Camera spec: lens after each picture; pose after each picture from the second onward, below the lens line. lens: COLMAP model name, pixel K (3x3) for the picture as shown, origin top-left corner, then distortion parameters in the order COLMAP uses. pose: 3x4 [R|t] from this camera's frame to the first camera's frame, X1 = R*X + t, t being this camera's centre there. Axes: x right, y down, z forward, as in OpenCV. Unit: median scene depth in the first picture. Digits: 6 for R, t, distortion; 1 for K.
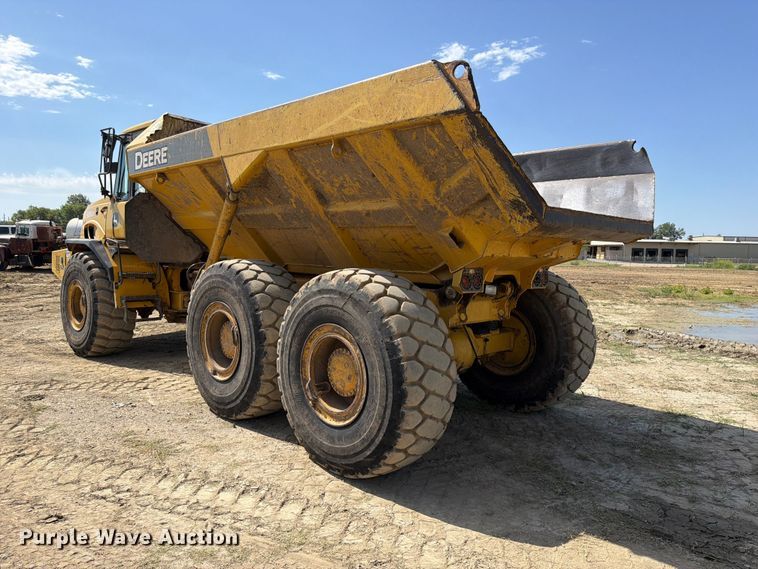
lens RADIAL K [[580.3, 0, 379.0], [0, 580.3, 284.5], [0, 0, 1]] dist [0.002150, 0.000452]
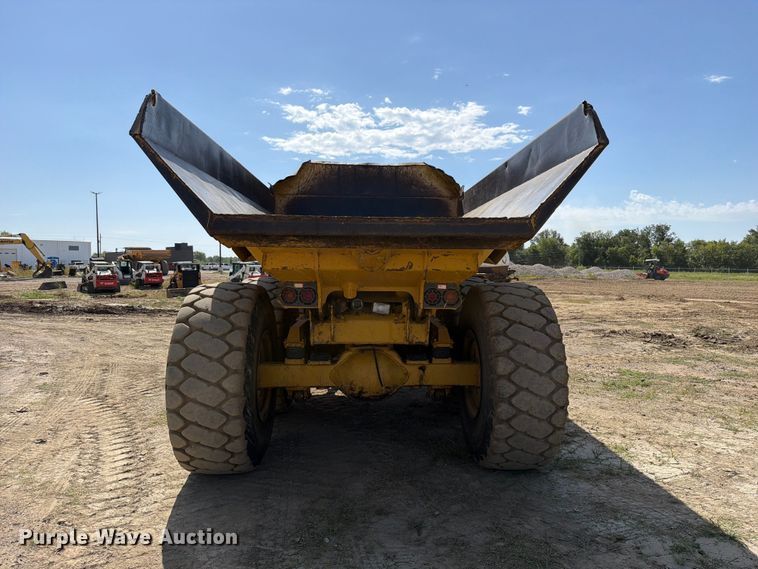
lens RADIAL K [[574.3, 0, 392.5], [0, 574.3, 295.1], [0, 0, 1]] dist [0.002778, -0.006925]
pose [[0.699211, 0.013408, -0.714790, 0.899877], [-0.035127, 0.999261, -0.015618, 0.002086], [0.714052, 0.036028, 0.699165, 0.439728]]
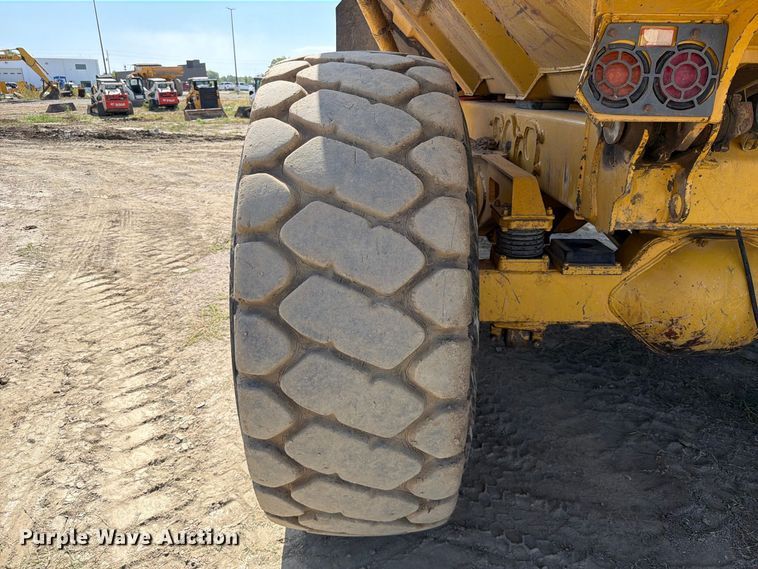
lens RADIAL K [[541.6, 0, 380.2], [0, 541.6, 289.1], [0, 0, 1]] dist [0.005552, -0.007466]
pose [[0.669661, 0.231451, -0.705680, 0.264696], [-0.028875, 0.957593, 0.286673, 0.019974], [0.742105, -0.171597, 0.647946, 0.696289]]
